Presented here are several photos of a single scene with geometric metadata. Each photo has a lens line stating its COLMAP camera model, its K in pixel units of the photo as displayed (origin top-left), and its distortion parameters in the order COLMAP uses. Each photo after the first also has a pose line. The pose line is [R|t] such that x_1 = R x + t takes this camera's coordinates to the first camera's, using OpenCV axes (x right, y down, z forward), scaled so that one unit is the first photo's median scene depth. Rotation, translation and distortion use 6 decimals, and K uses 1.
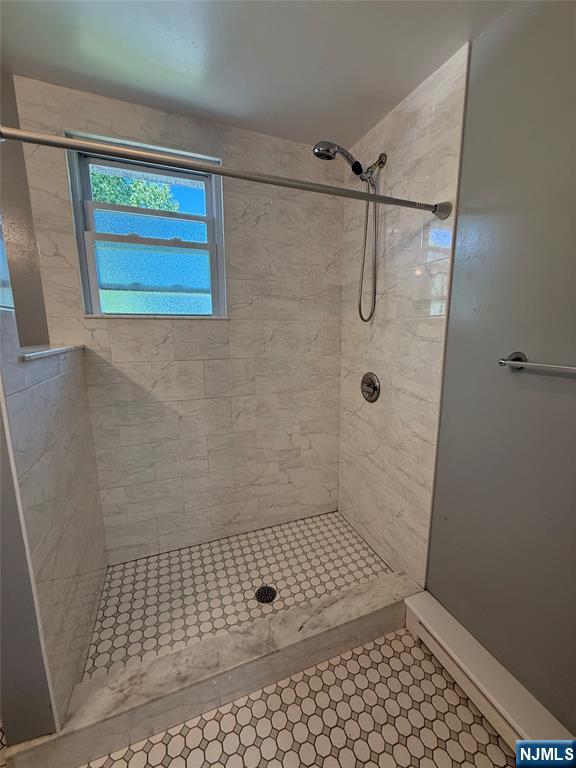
lens RADIAL K [[307.0, 0, 289.5], [0, 307.0, 382.4], [0, 0, 1]] dist [-0.000721, -0.000044]
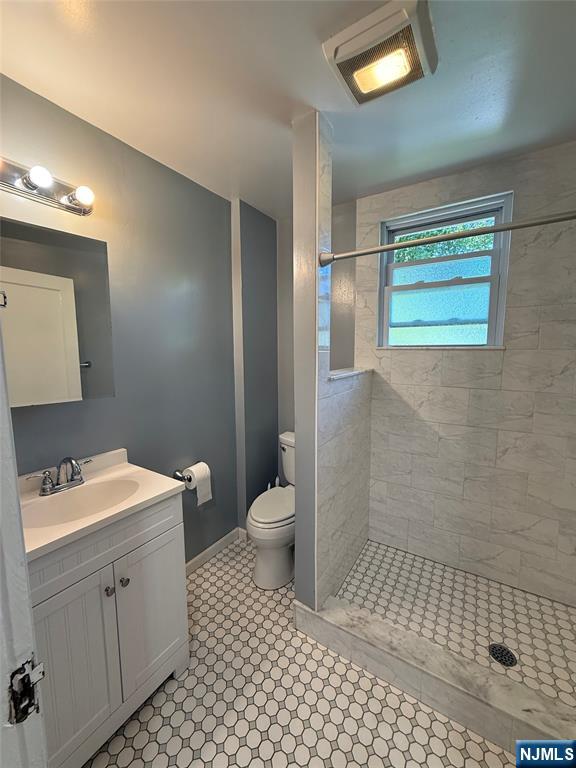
lens RADIAL K [[307.0, 0, 289.5], [0, 307.0, 382.4], [0, 0, 1]] dist [-0.000721, -0.000044]
pose [[0.595043, 0.088604, -0.798795, 0.192409], [-0.132969, 0.991060, 0.010878, -0.025117], [0.792618, 0.099742, 0.601505, -0.109253]]
